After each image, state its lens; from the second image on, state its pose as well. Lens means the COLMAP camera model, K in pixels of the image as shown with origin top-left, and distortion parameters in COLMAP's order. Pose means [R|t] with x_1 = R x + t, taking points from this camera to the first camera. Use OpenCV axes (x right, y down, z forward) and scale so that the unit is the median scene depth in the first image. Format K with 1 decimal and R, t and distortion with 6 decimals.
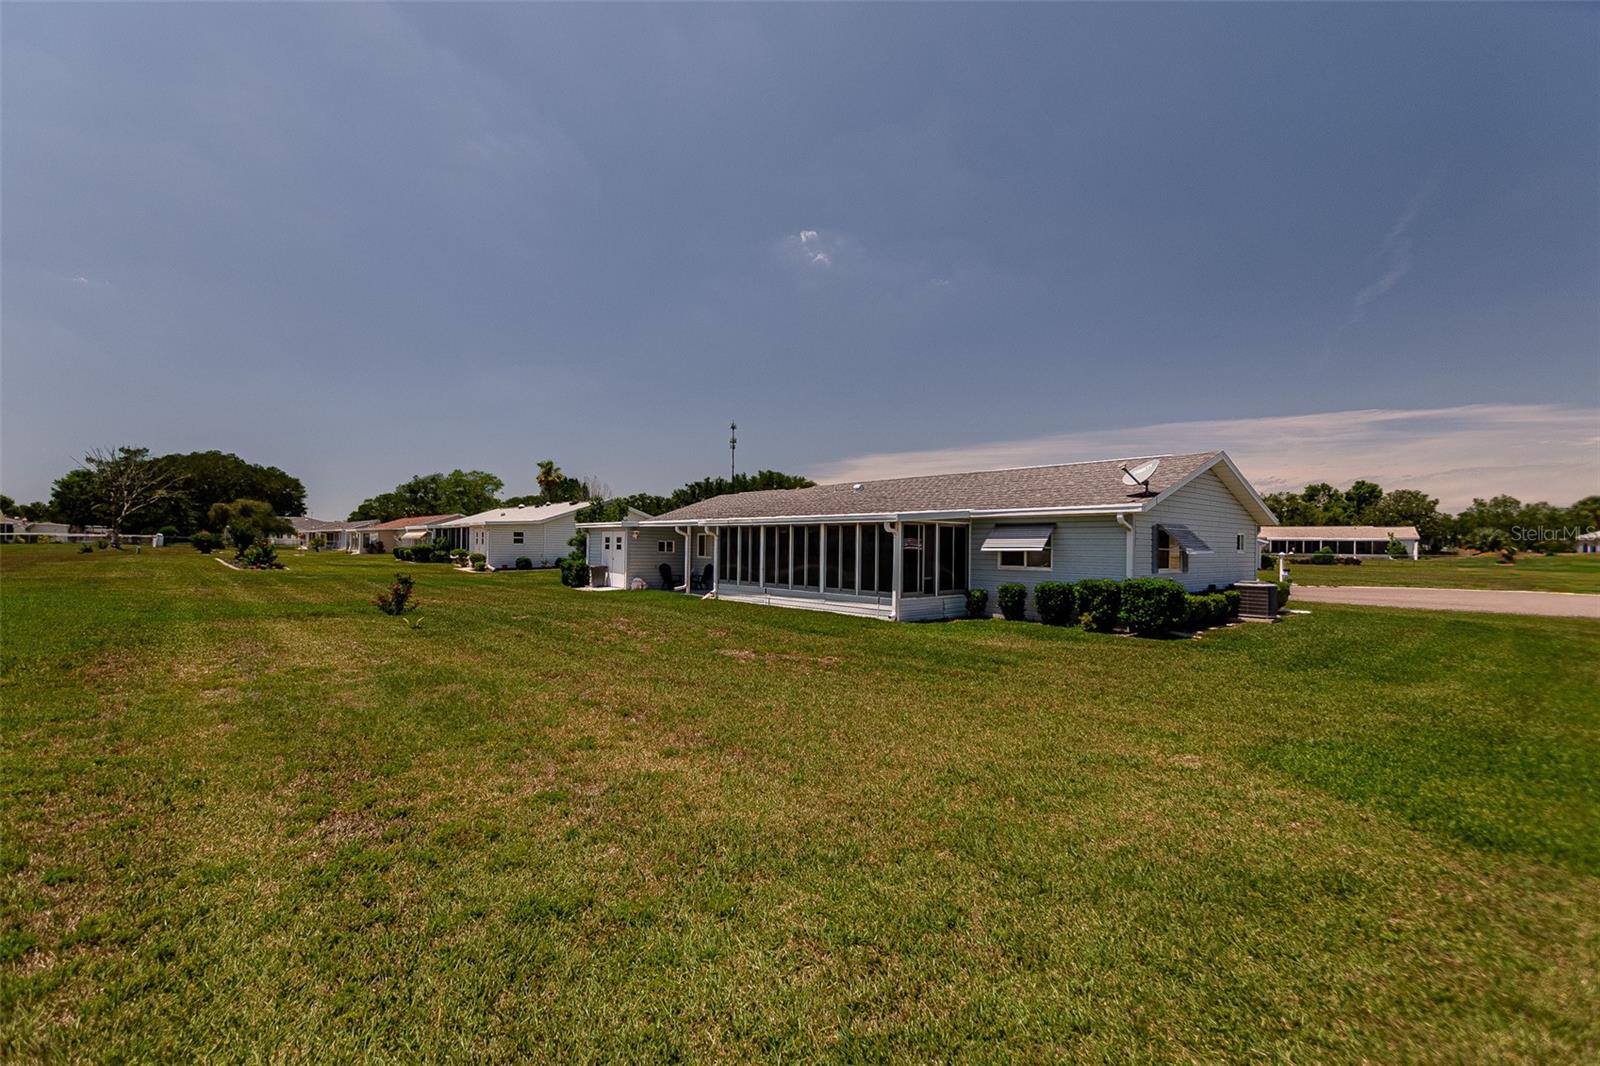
lens RADIAL K [[681.5, 0, 800.0], [0, 681.5, 533.0], [0, 0, 1]] dist [0.049223, 0.000217]
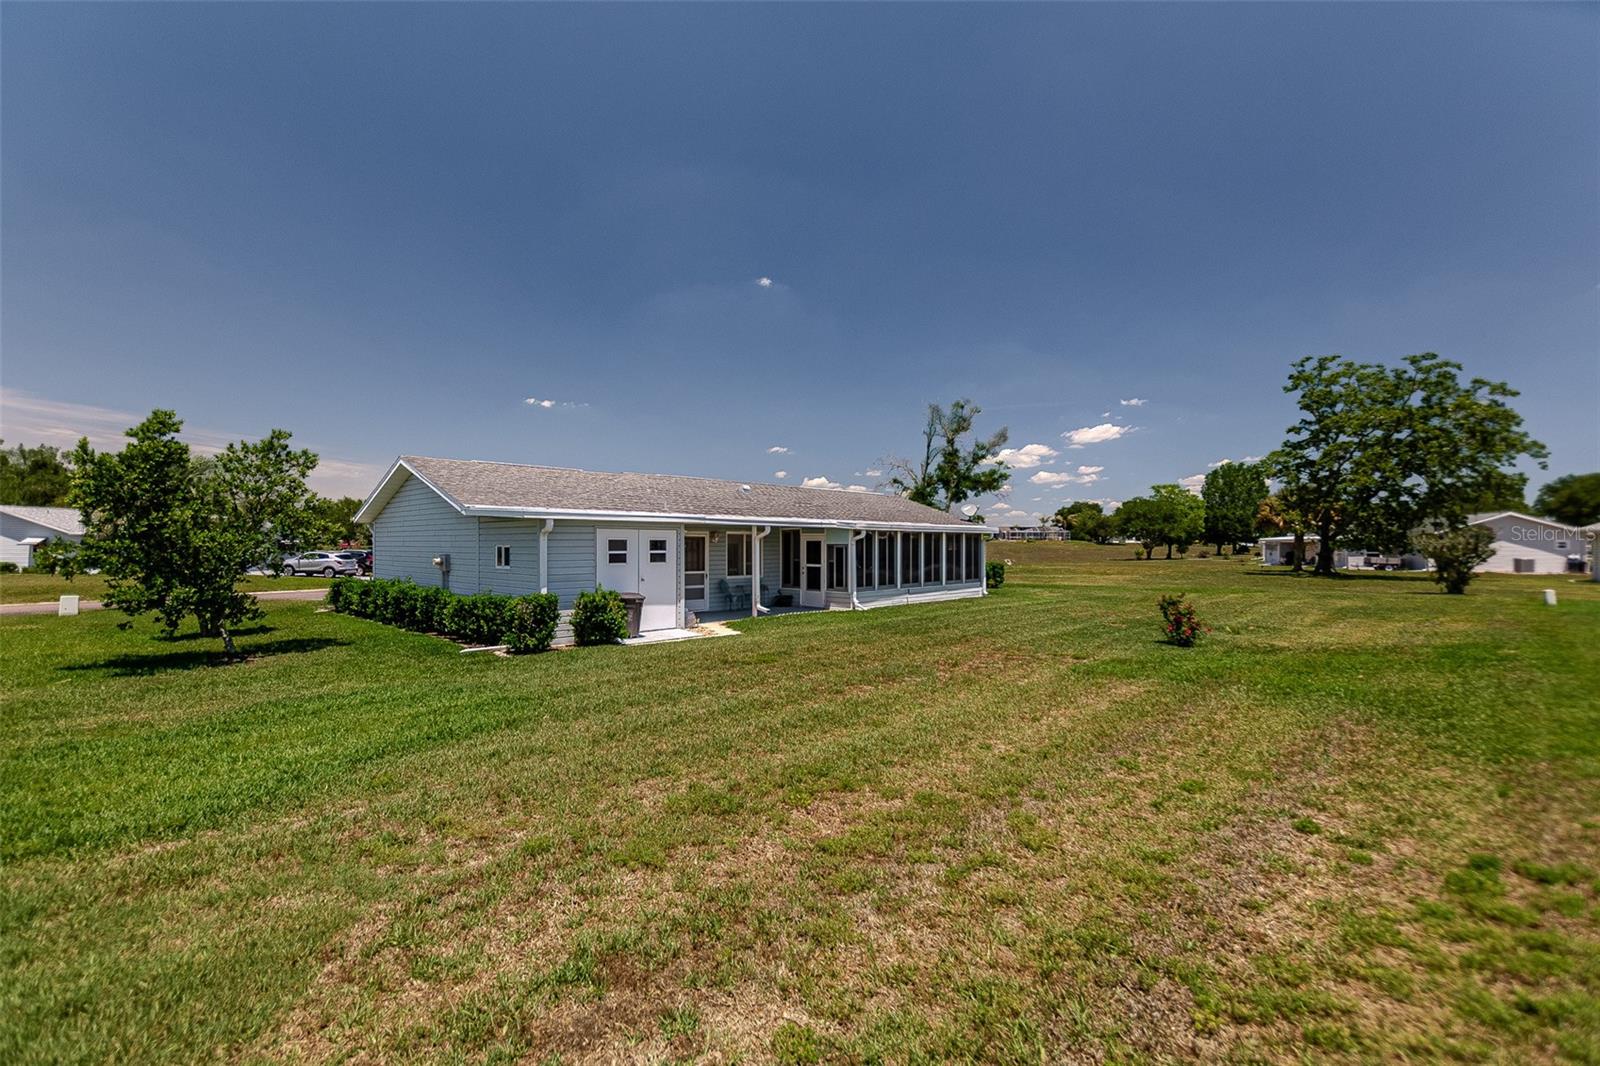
lens RADIAL K [[681.5, 0, 800.0], [0, 681.5, 533.0], [0, 0, 1]] dist [0.049223, 0.000217]
pose [[-0.069926, 0.004582, 0.997542, -1.076678], [-0.020094, 0.999780, -0.006001, 0.001698], [-0.997350, -0.020464, -0.069819, 1.191114]]
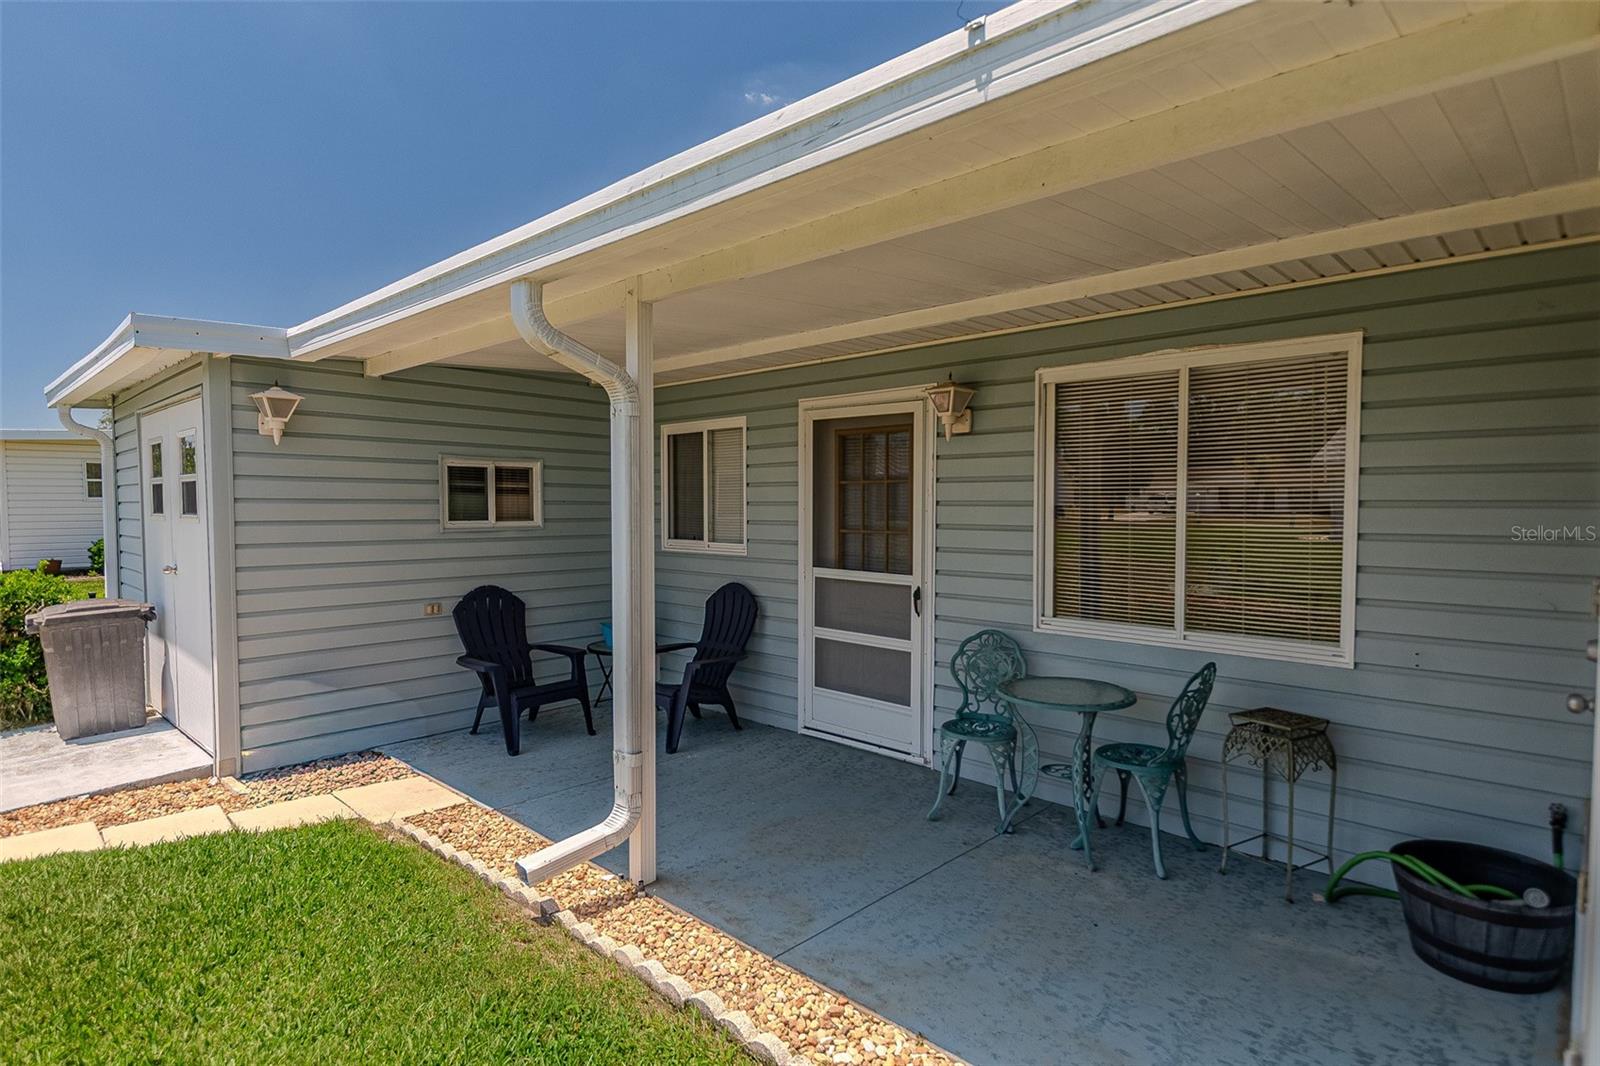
lens RADIAL K [[841.4, 0, 800.0], [0, 841.4, 533.0], [0, 0, 1]] dist [0.006556, 0.000473]
pose [[0.996267, -0.017442, 0.084545, -0.175755], [0.012488, 0.998193, 0.058774, 0.024457], [-0.085418, -0.057498, 0.994685, 1.013500]]
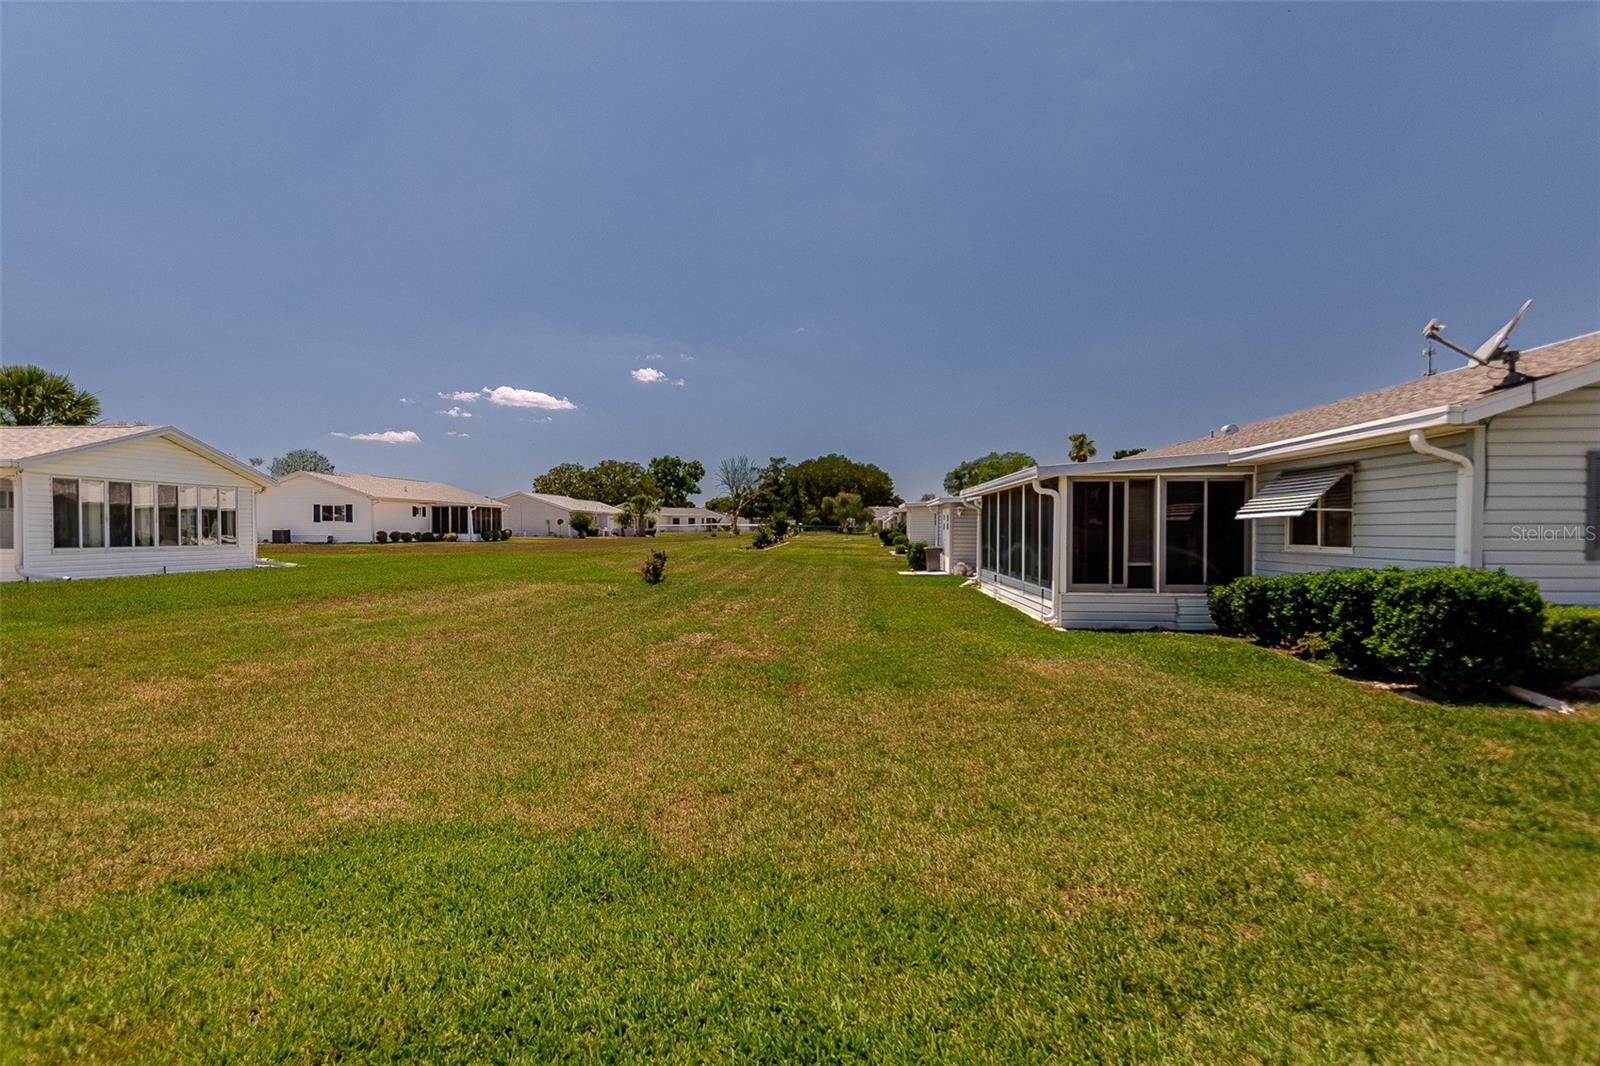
lens RADIAL K [[766.5, 0, 800.0], [0, 766.5, 533.0], [0, 0, 1]] dist [-0.000628, -0.000123]
pose [[0.701058, -0.007786, -0.713062, 0.388107], [0.022007, 0.999700, 0.010721, 0.019023], [0.712764, -0.023208, 0.701019, 0.229903]]
